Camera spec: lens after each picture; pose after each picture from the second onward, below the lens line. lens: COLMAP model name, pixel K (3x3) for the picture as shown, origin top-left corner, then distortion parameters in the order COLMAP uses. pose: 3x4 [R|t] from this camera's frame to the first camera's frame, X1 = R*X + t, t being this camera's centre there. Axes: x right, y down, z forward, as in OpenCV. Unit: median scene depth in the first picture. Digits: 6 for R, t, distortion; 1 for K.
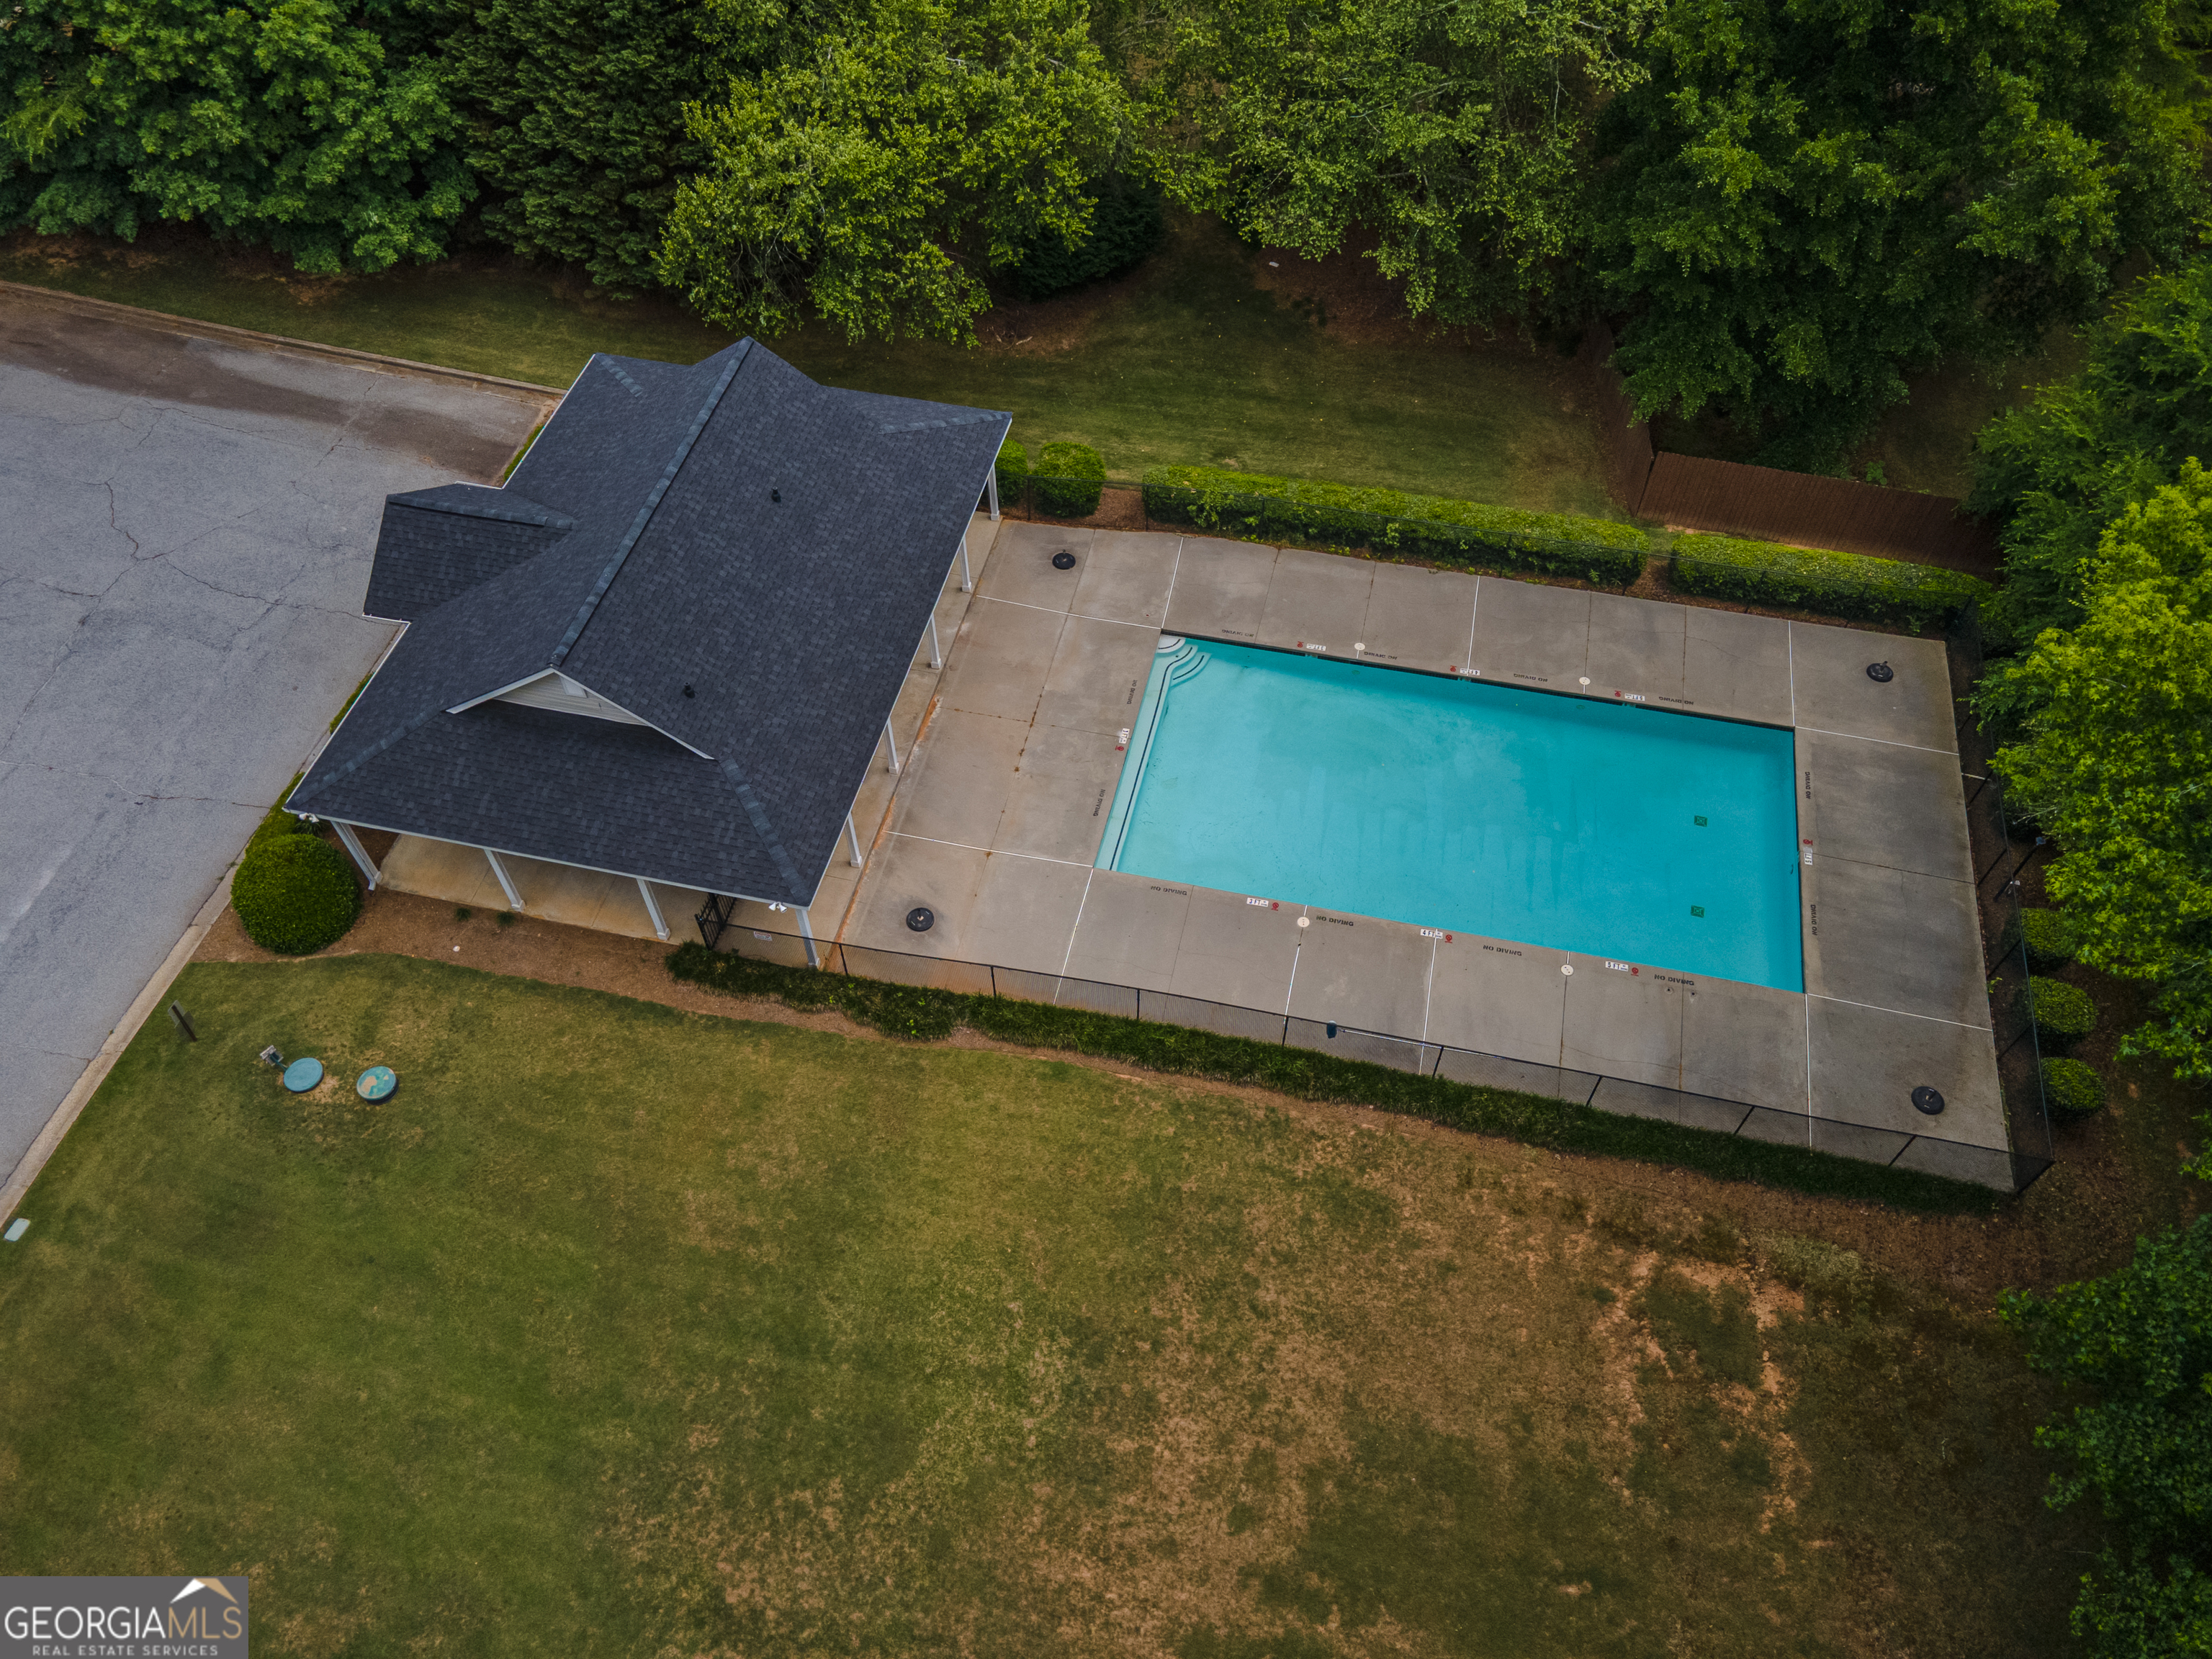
lens RADIAL K [[1572.3, 0, 1108.2], [0, 1572.3, 864.7], [0, 0, 1]] dist [0.018488, 0.004094]
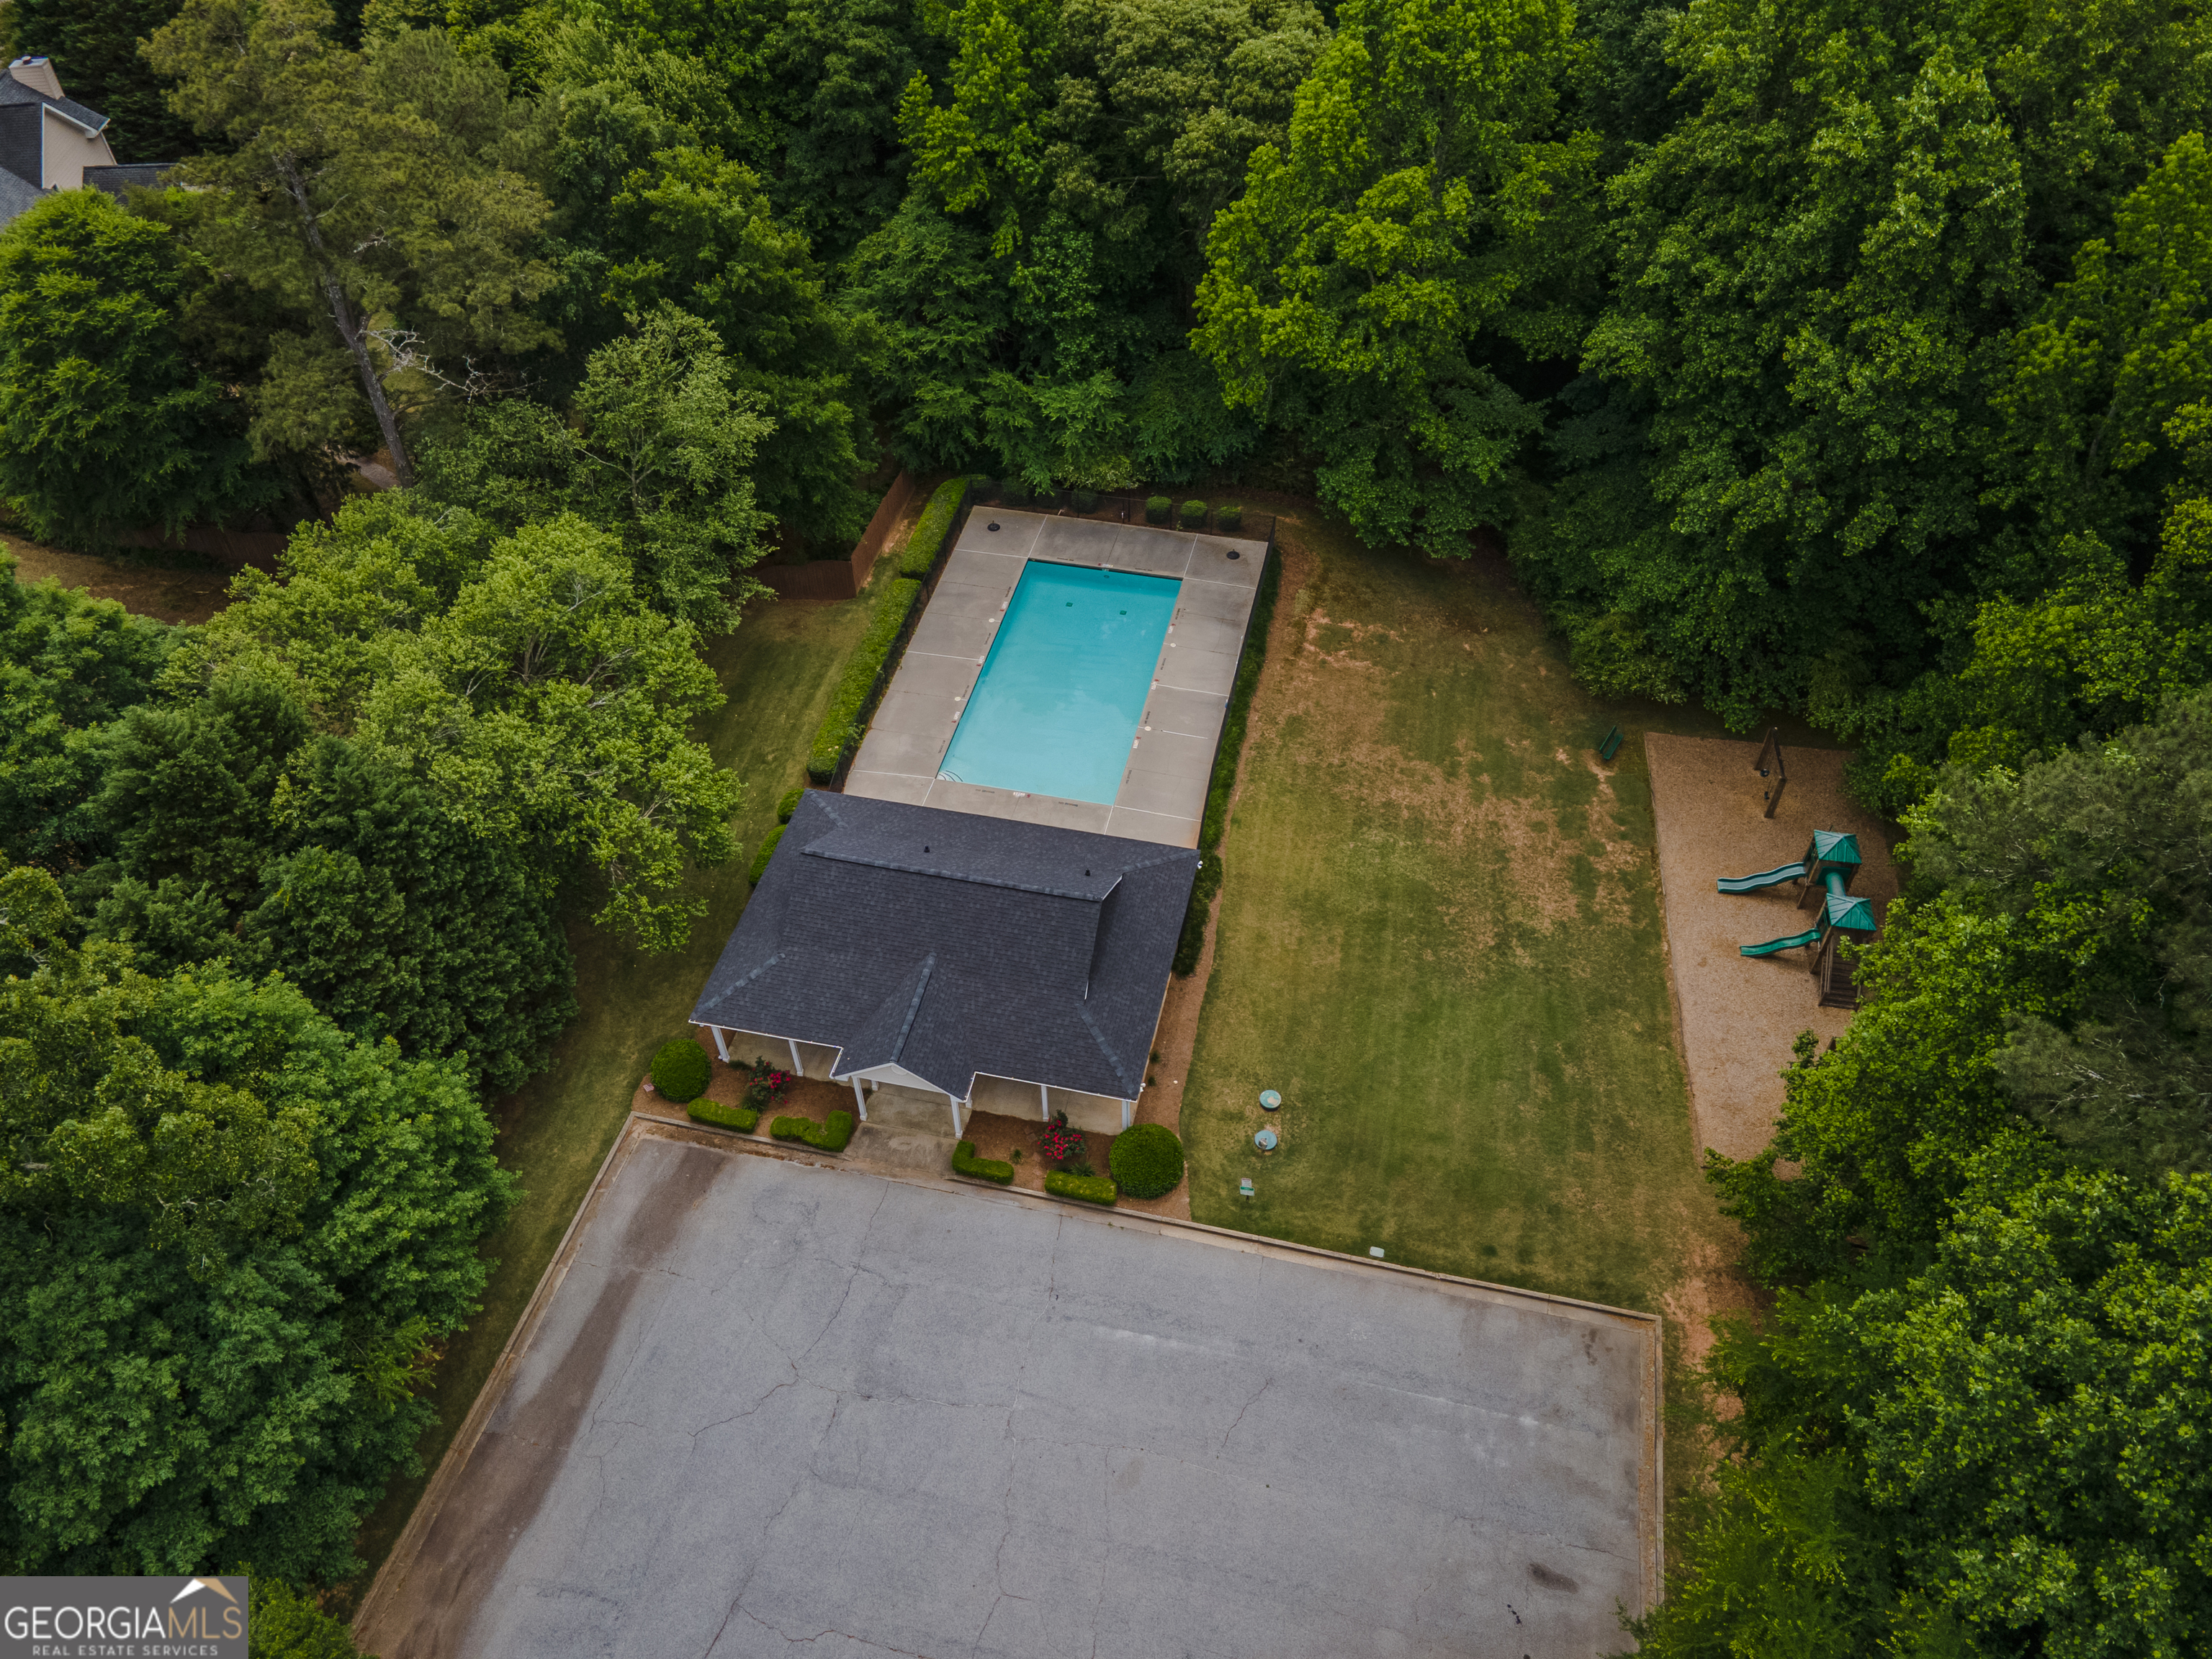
lens RADIAL K [[1572.3, 0, 1108.2], [0, 1572.3, 864.7], [0, 0, 1]] dist [0.018488, 0.004094]
pose [[0.001342, -0.742289, 0.670079, -1.330808], [0.812520, 0.391421, 0.431974, -0.792928], [-0.582932, 0.543872, 0.603650, -0.073568]]
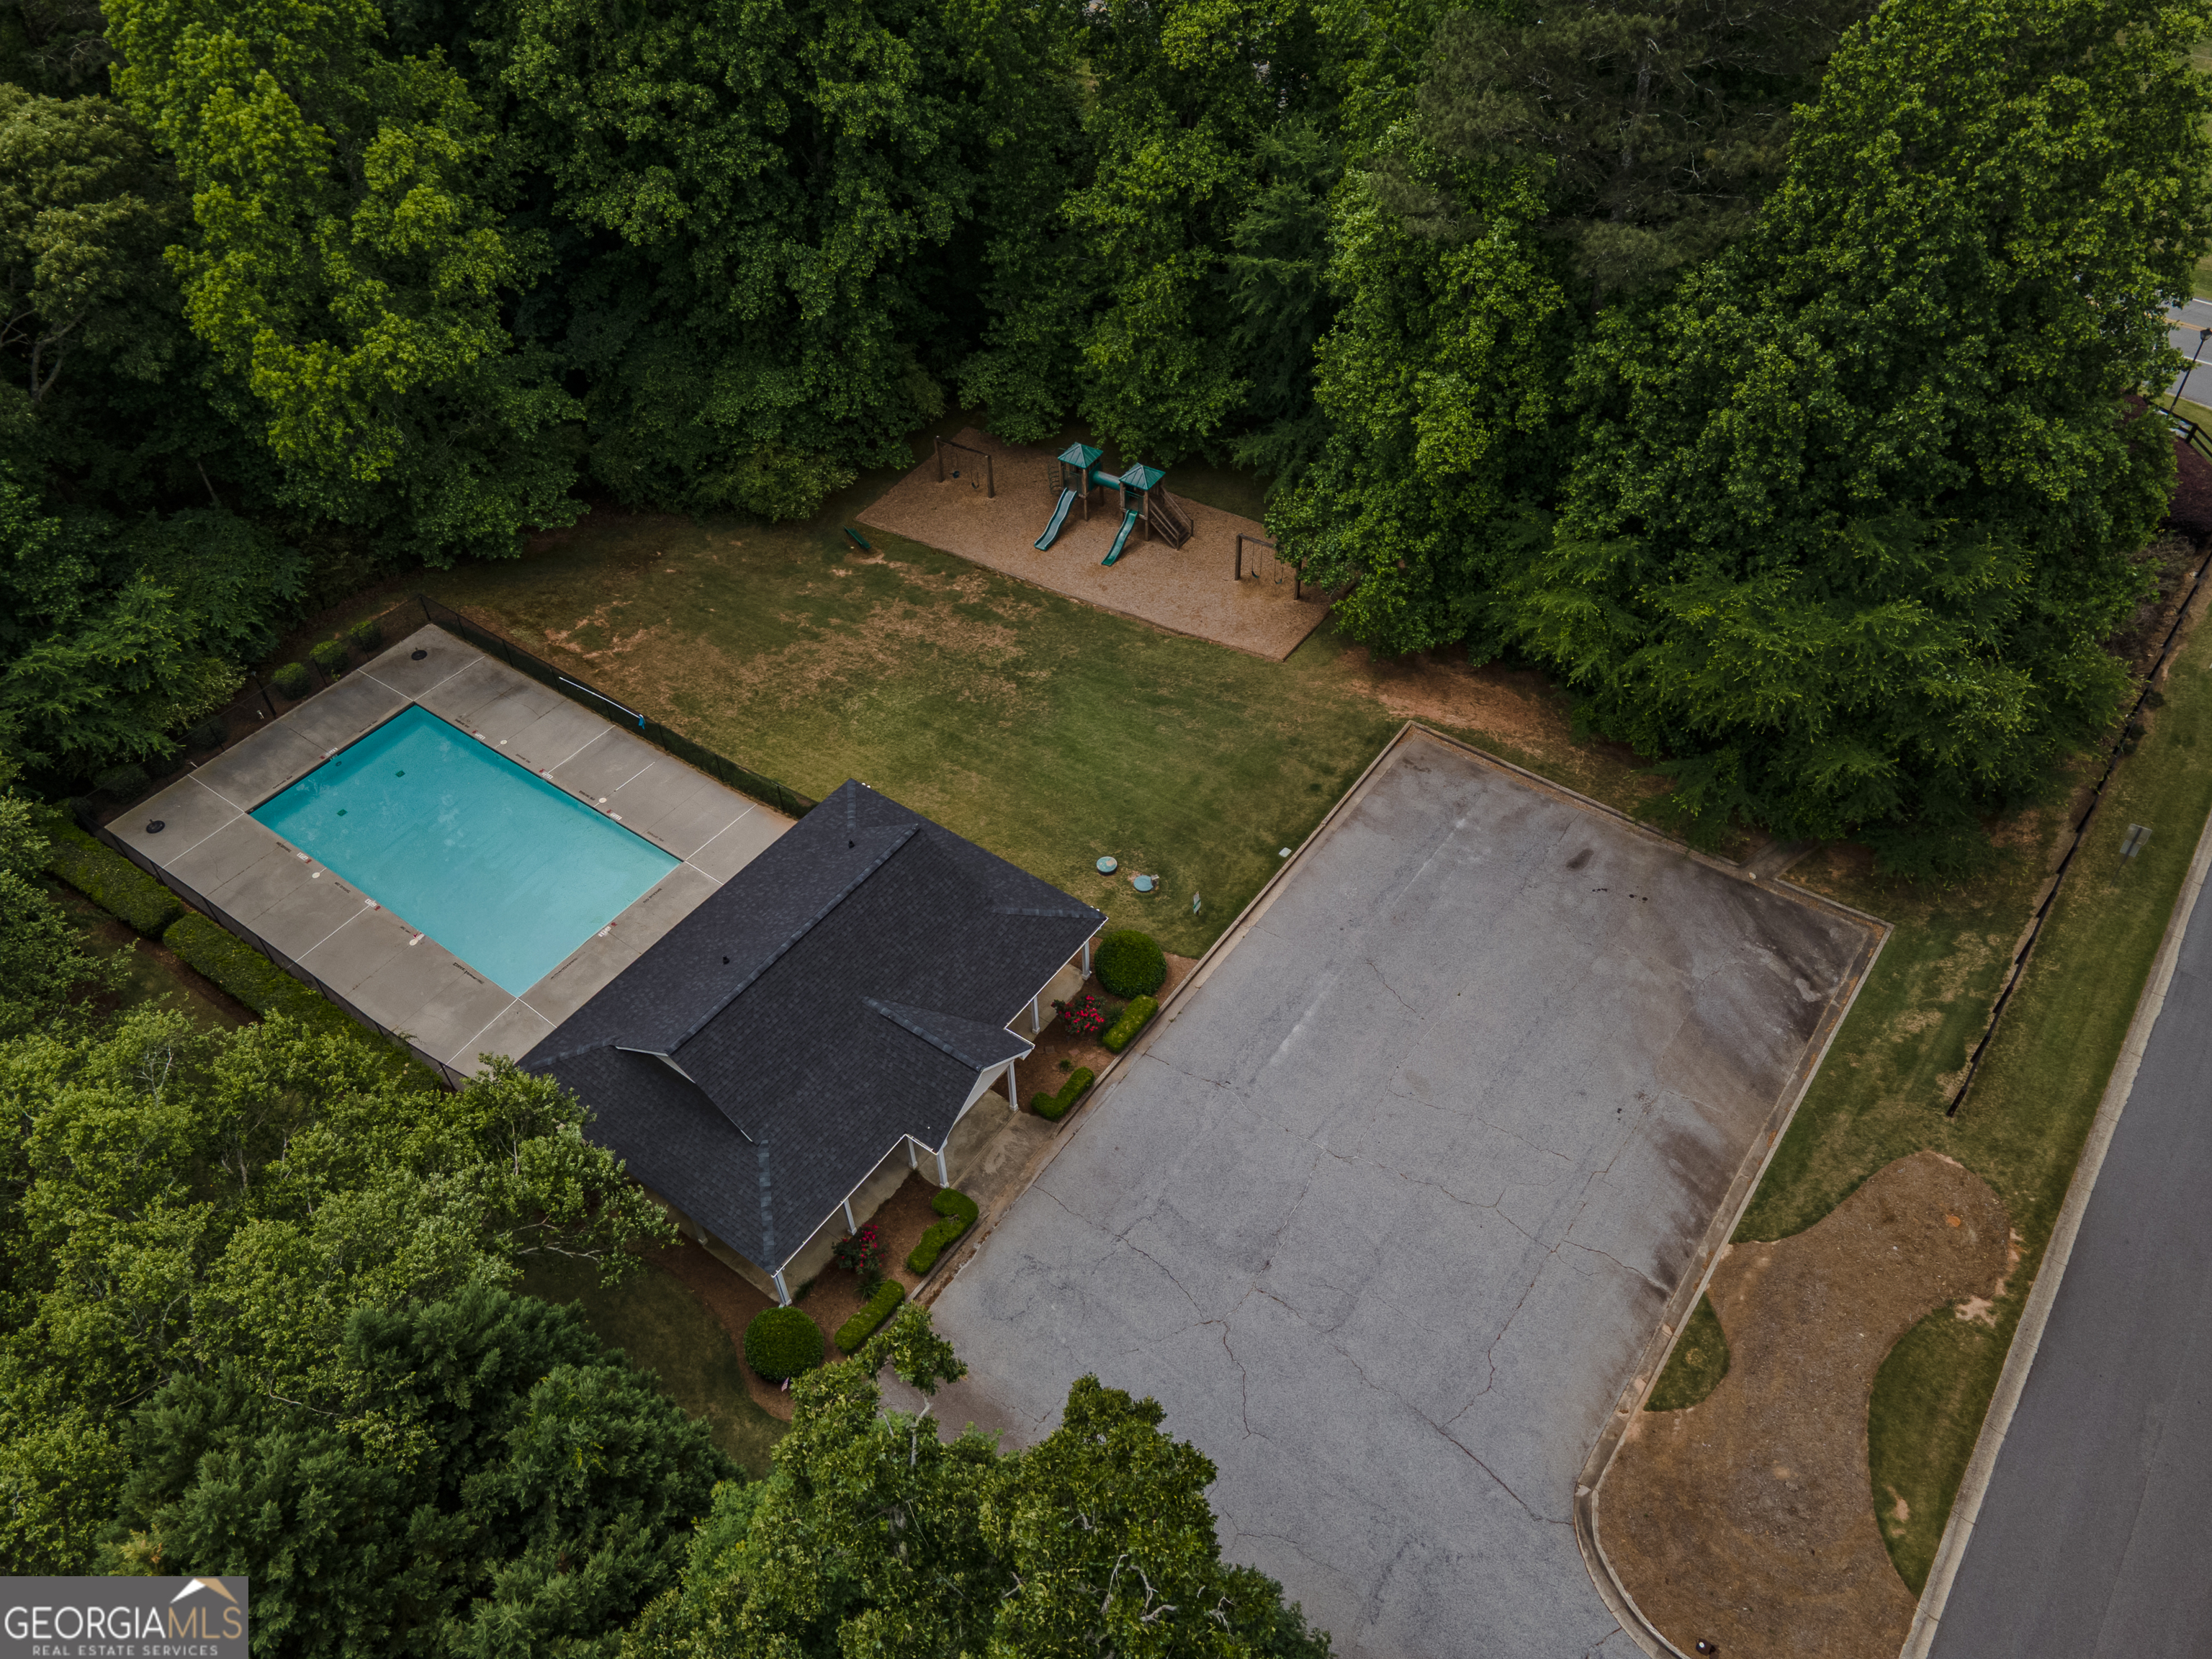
lens RADIAL K [[1572.3, 0, 1108.2], [0, 1572.3, 864.7], [0, 0, 1]] dist [0.018488, 0.004094]
pose [[-0.922191, -0.275587, 0.271321, -0.889356], [0.318547, -0.143464, 0.936988, -1.437204], [-0.219296, 0.950510, 0.220089, 0.560901]]
